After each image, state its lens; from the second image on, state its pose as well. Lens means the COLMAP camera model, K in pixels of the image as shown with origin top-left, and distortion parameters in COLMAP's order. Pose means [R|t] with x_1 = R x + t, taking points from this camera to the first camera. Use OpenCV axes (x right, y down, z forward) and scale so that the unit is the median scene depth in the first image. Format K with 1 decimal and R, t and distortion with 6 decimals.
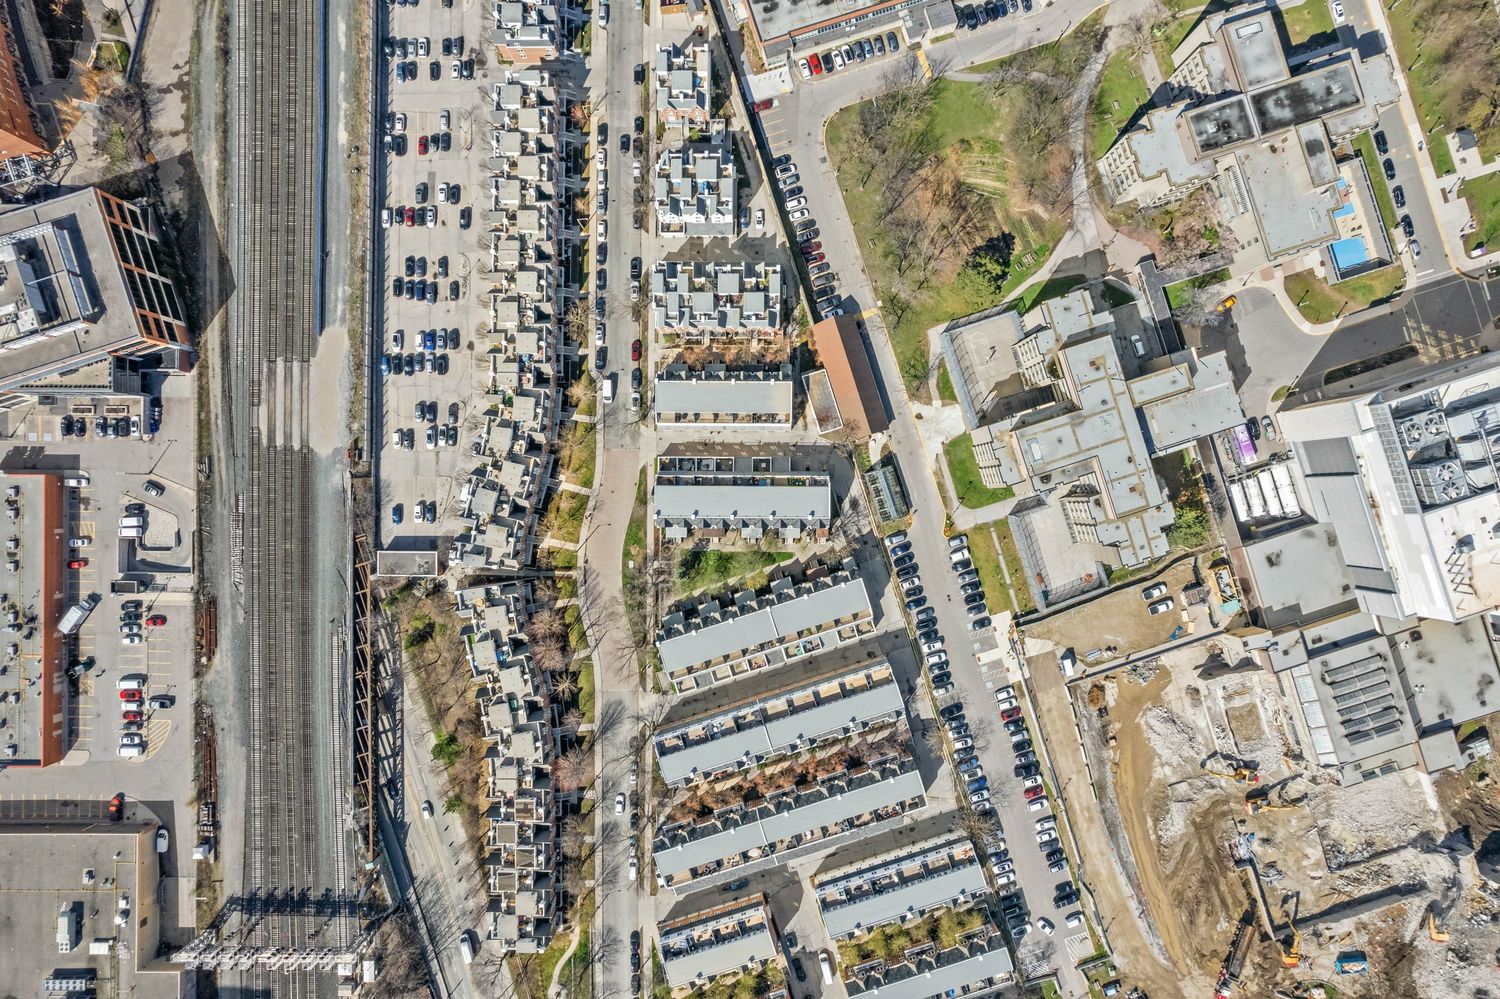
lens RADIAL K [[962.4, 0, 758.0], [0, 962.4, 500.1], [0, 0, 1]] dist [-0.077807, 0.075442]
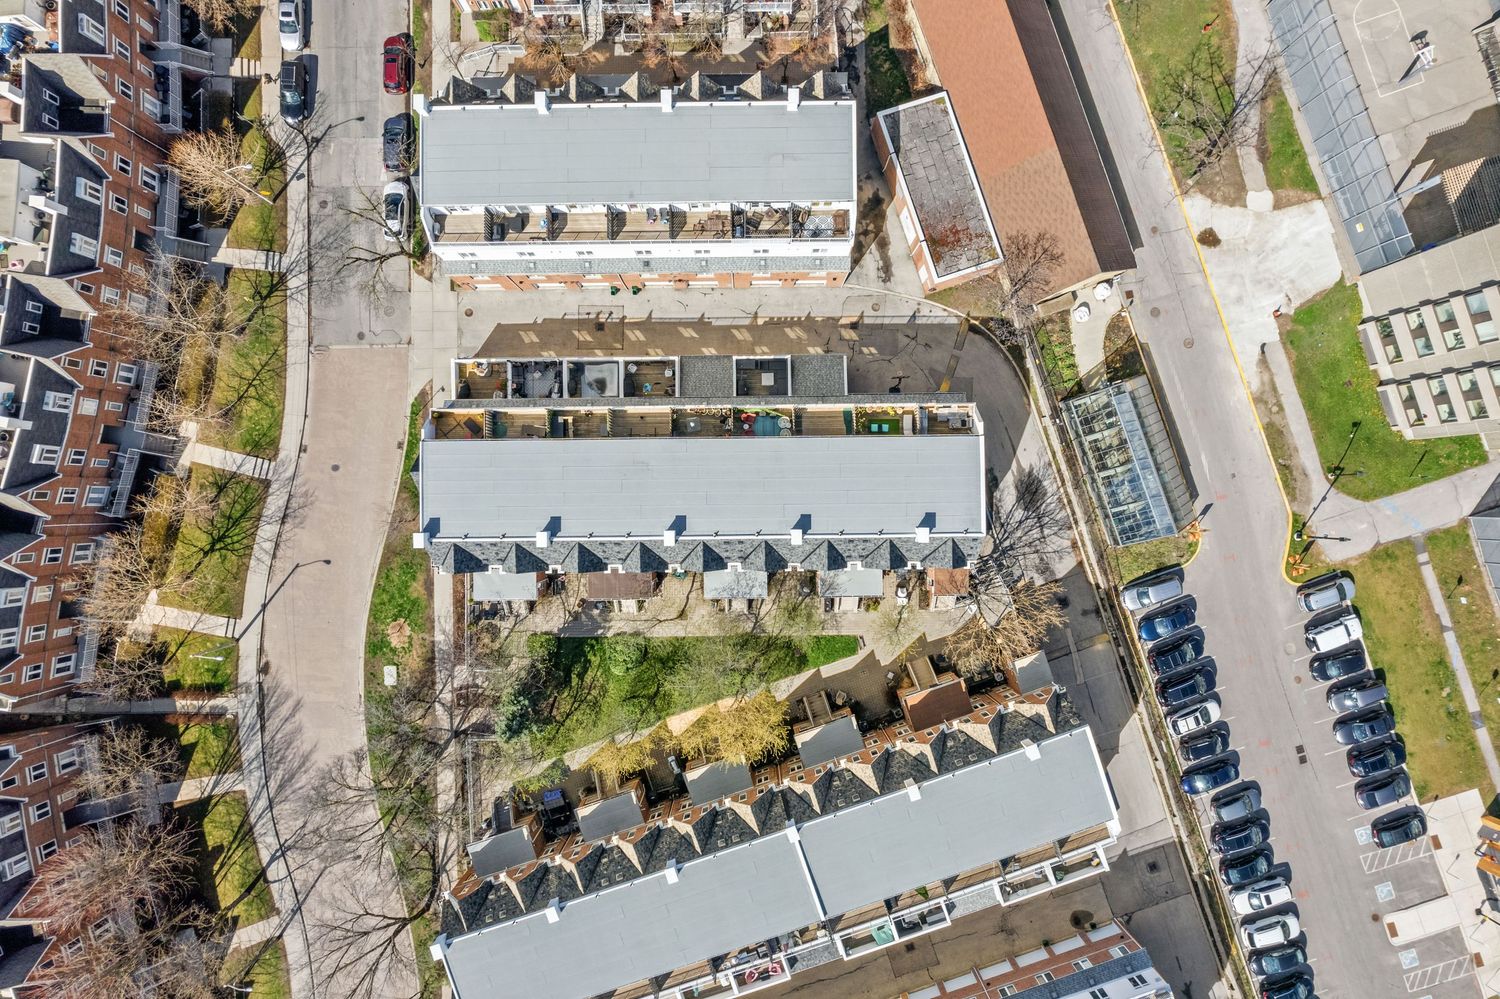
lens RADIAL K [[962.4, 0, 758.0], [0, 962.4, 500.1], [0, 0, 1]] dist [-0.077807, 0.075442]
pose [[0.999848, -0.016304, 0.006202, -0.000332], [0.016329, 0.999859, -0.003958, 0.006965], [-0.006136, 0.004059, 0.999973, 0.658035]]
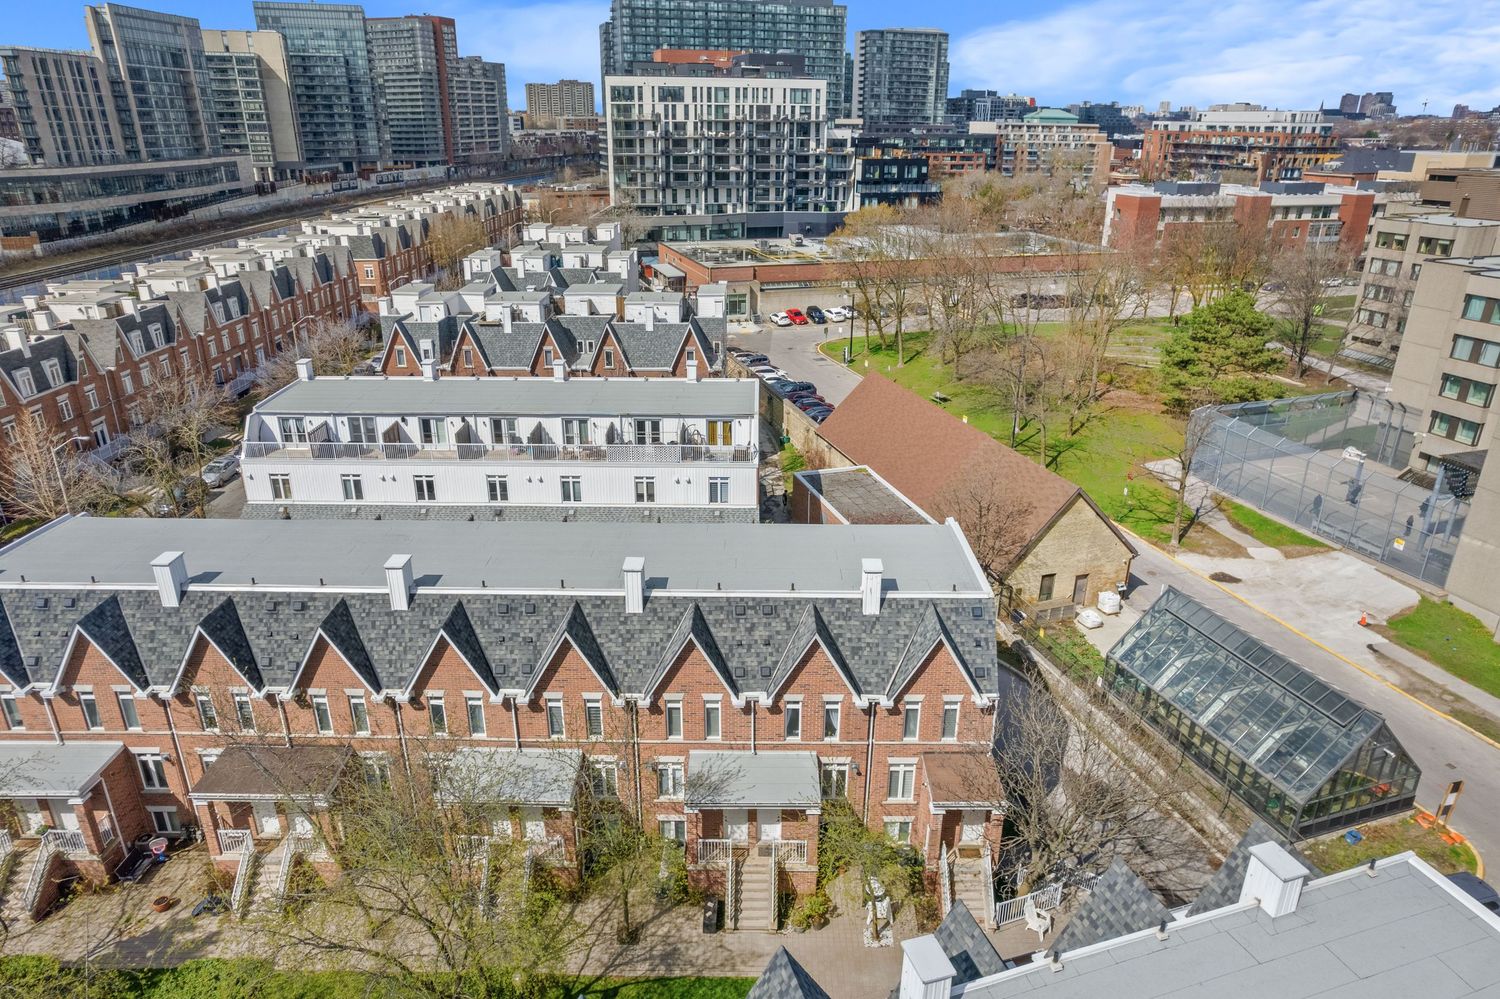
lens RADIAL K [[962.4, 0, 758.0], [0, 962.4, 500.1], [0, 0, 1]] dist [-0.077807, 0.075442]
pose [[0.999974, 0.001393, 0.007060, 0.031569], [0.006054, 0.367558, -0.929981, 0.158174], [-0.003890, 0.929999, 0.367540, 0.881621]]
